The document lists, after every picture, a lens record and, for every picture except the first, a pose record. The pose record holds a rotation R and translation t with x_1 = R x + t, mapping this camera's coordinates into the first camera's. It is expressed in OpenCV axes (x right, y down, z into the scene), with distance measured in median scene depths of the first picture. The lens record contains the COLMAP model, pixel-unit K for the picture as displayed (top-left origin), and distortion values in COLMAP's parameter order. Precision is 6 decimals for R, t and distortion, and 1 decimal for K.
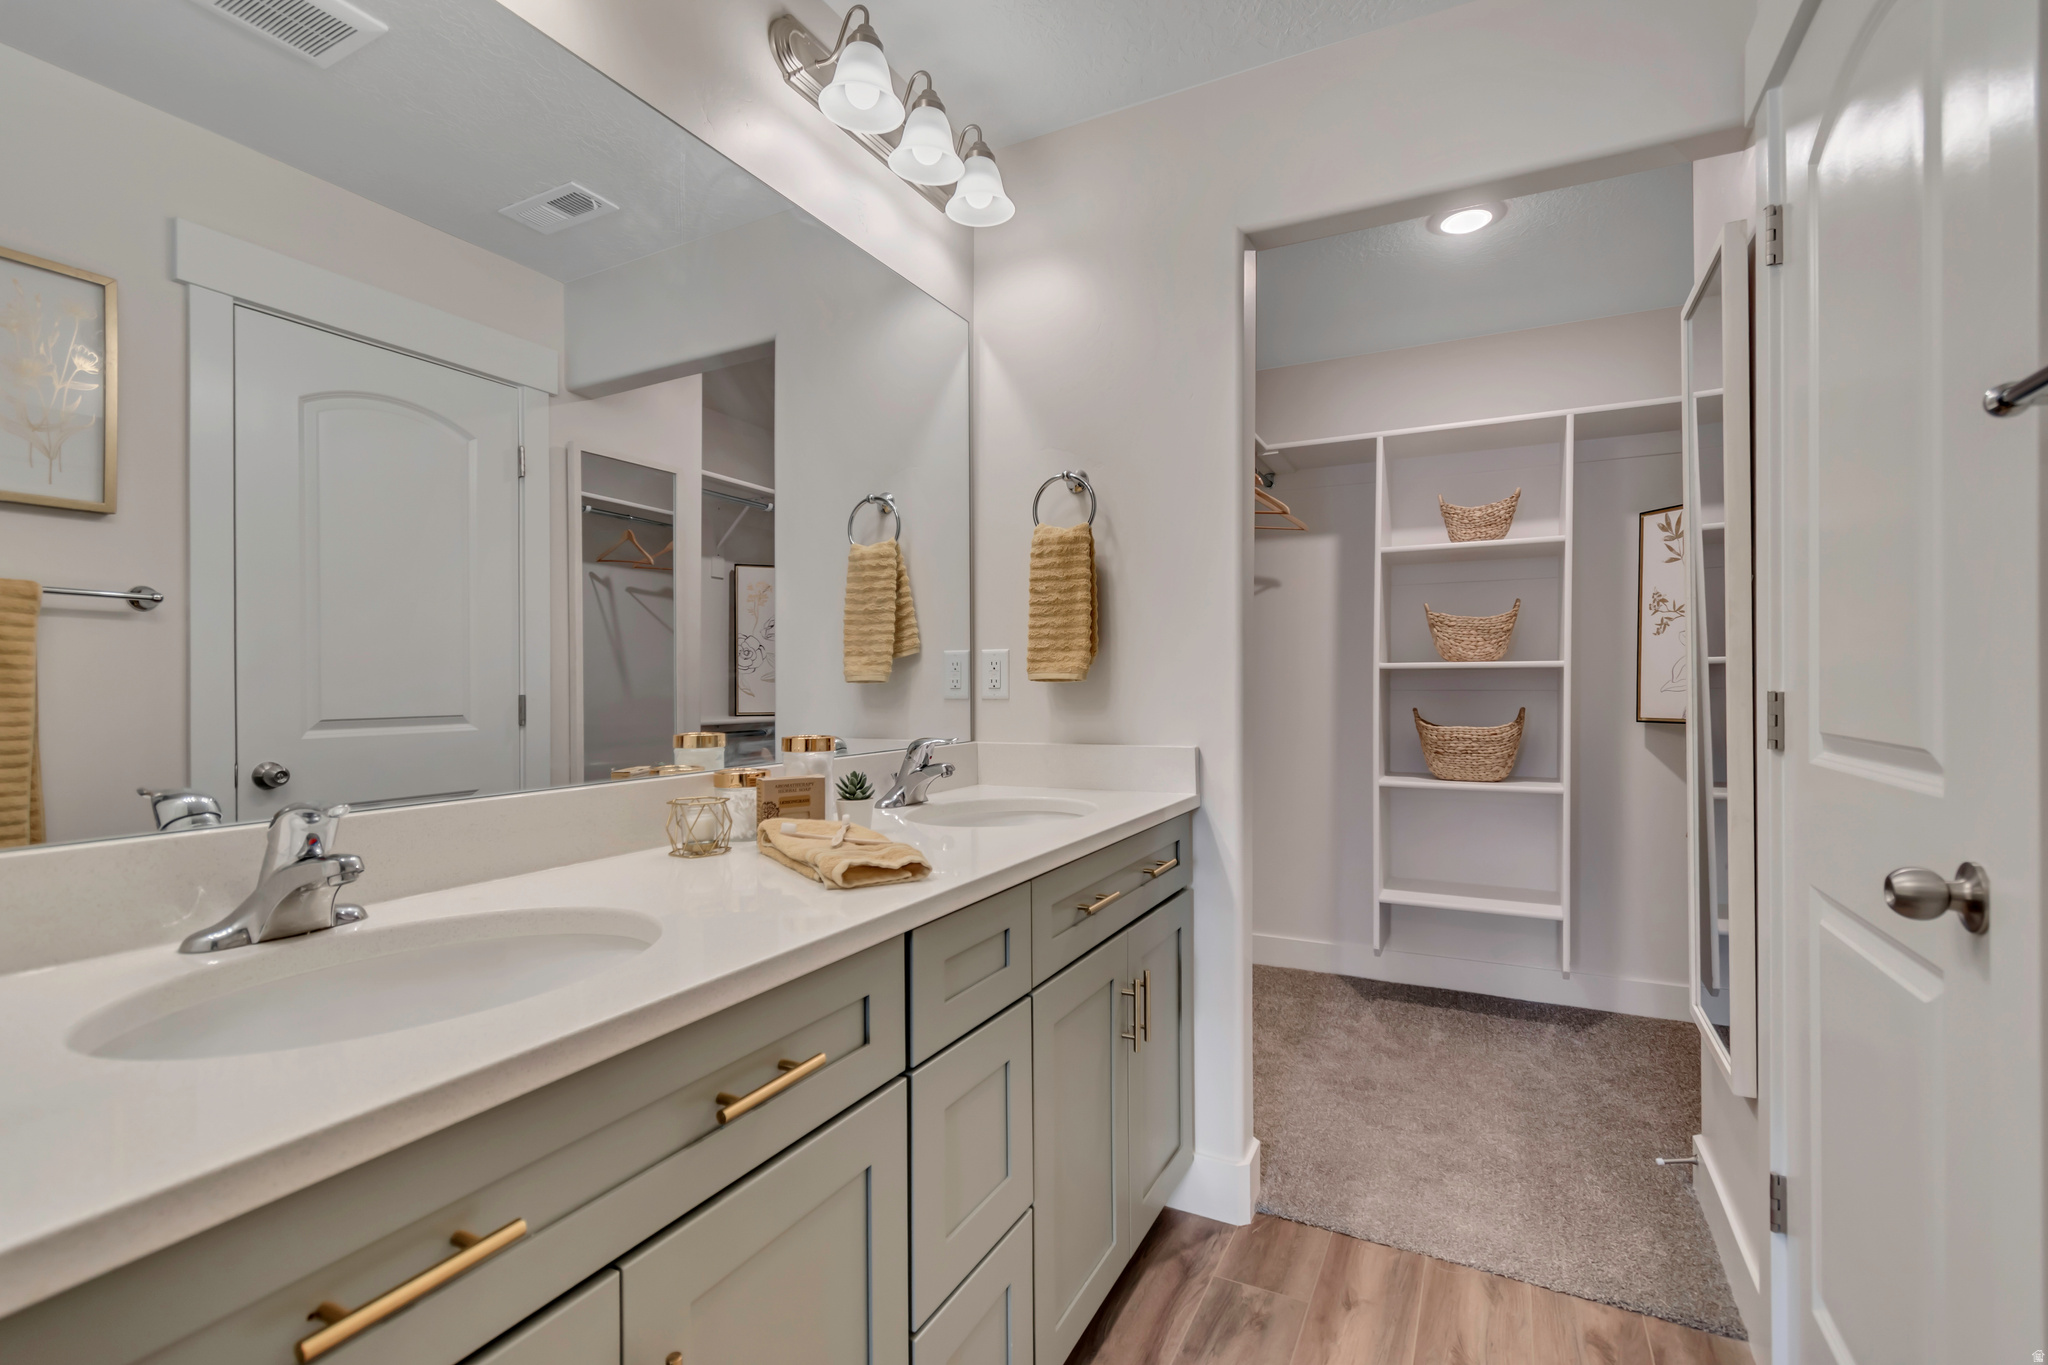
lens RADIAL K [[917.8, 0, 1031.0], [0, 917.8, 679.1], [0, 0, 1]] dist [0.004194, -0.000974]
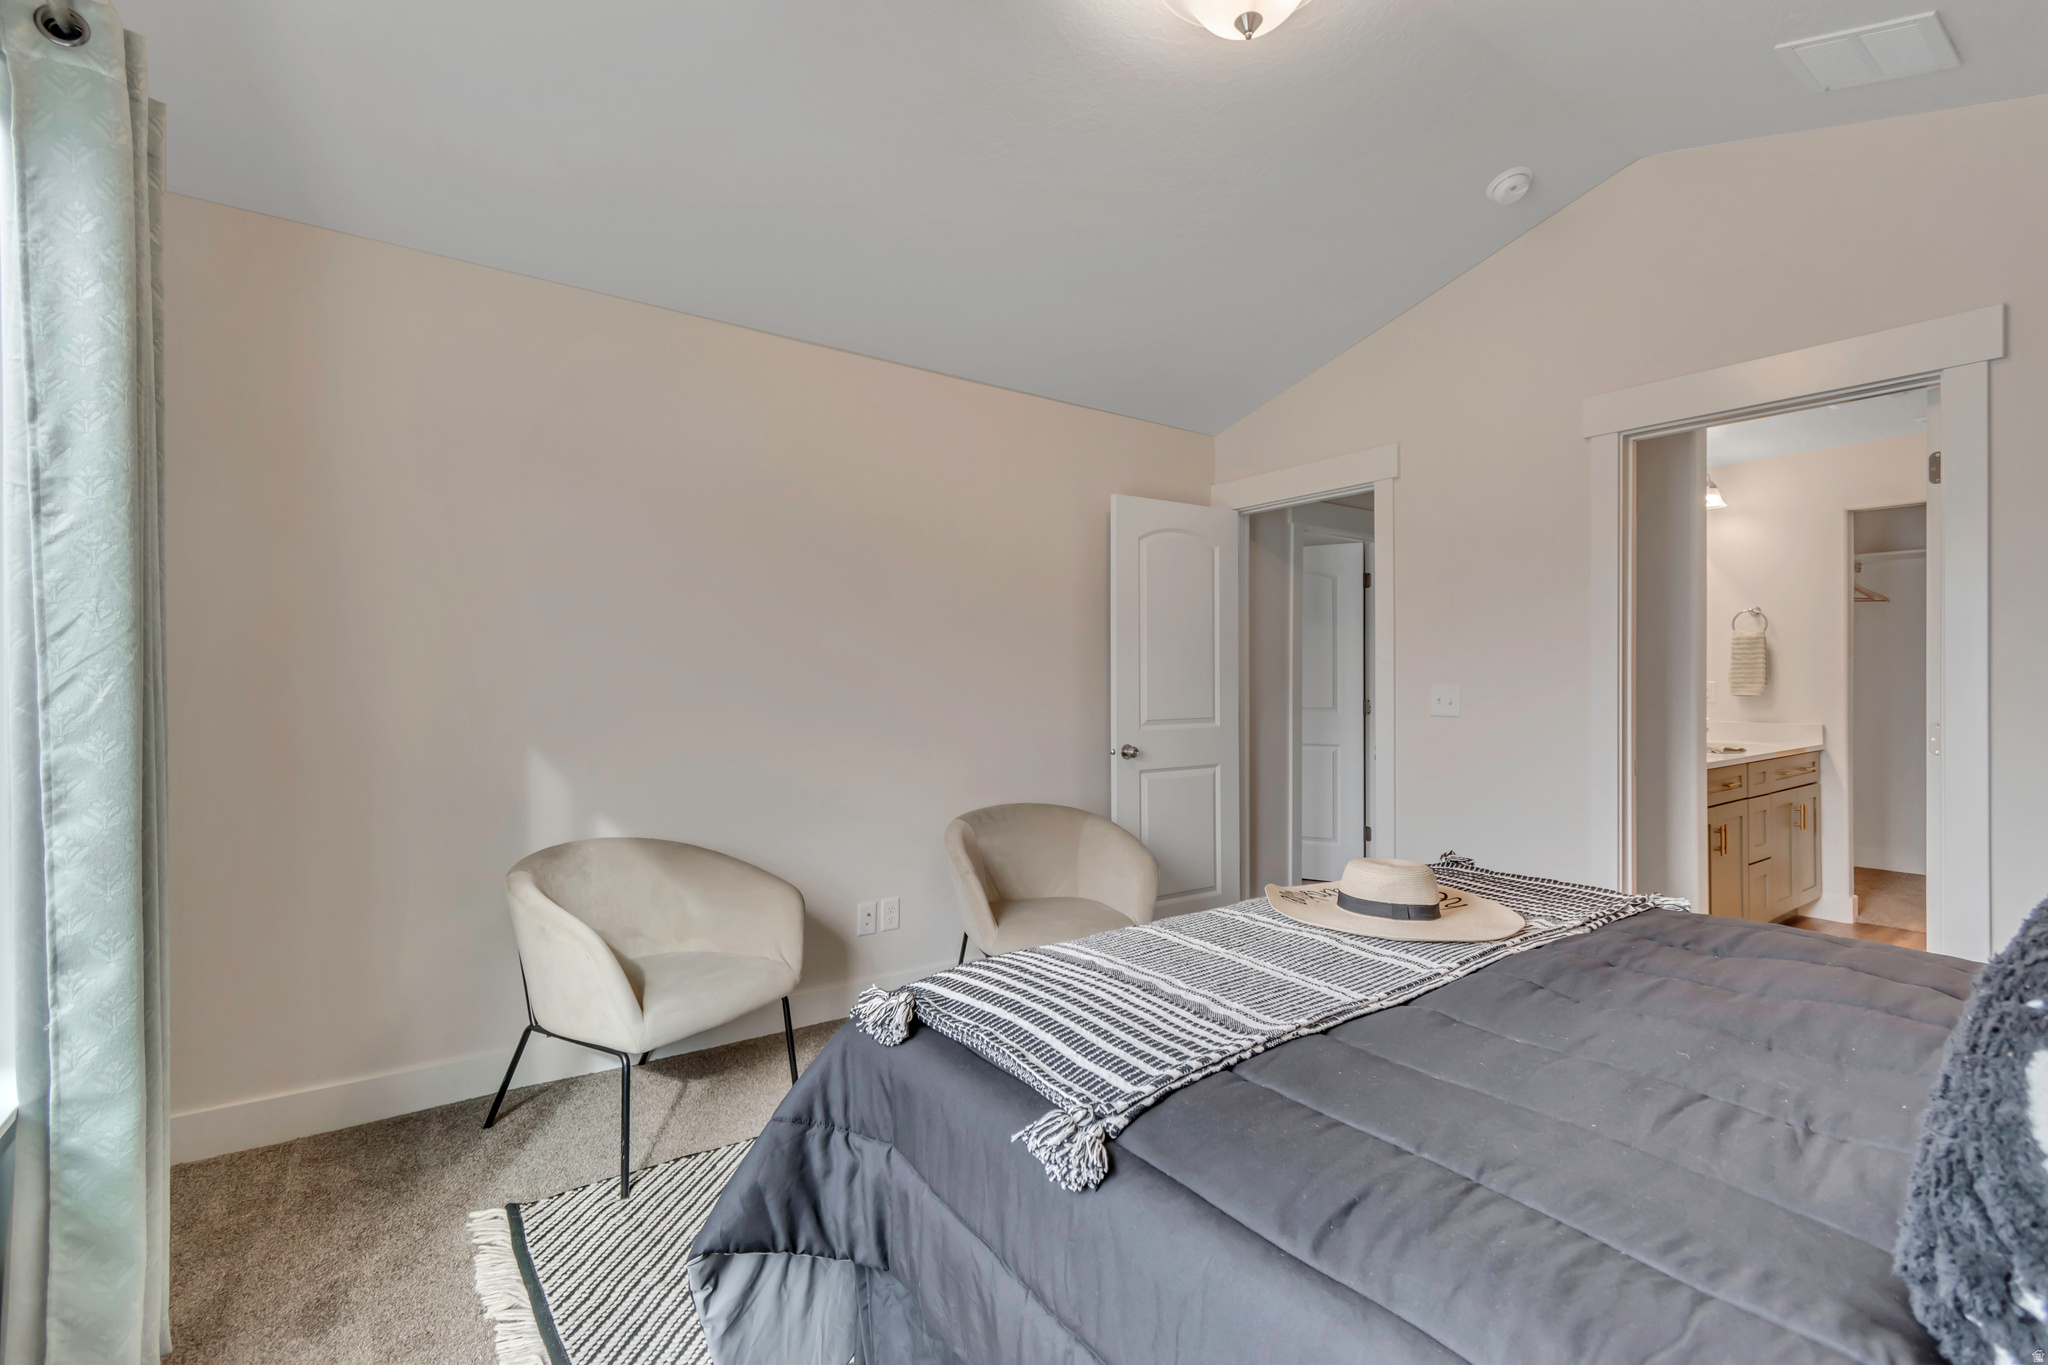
lens RADIAL K [[917.8, 0, 1031.0], [0, 917.8, 679.1], [0, 0, 1]] dist [0.004194, -0.000974]
pose [[0.880393, -0.007078, -0.474191, -0.488349], [0.013512, 0.999857, 0.010162, -0.093693], [0.474051, -0.015353, 0.880363, -2.049548]]
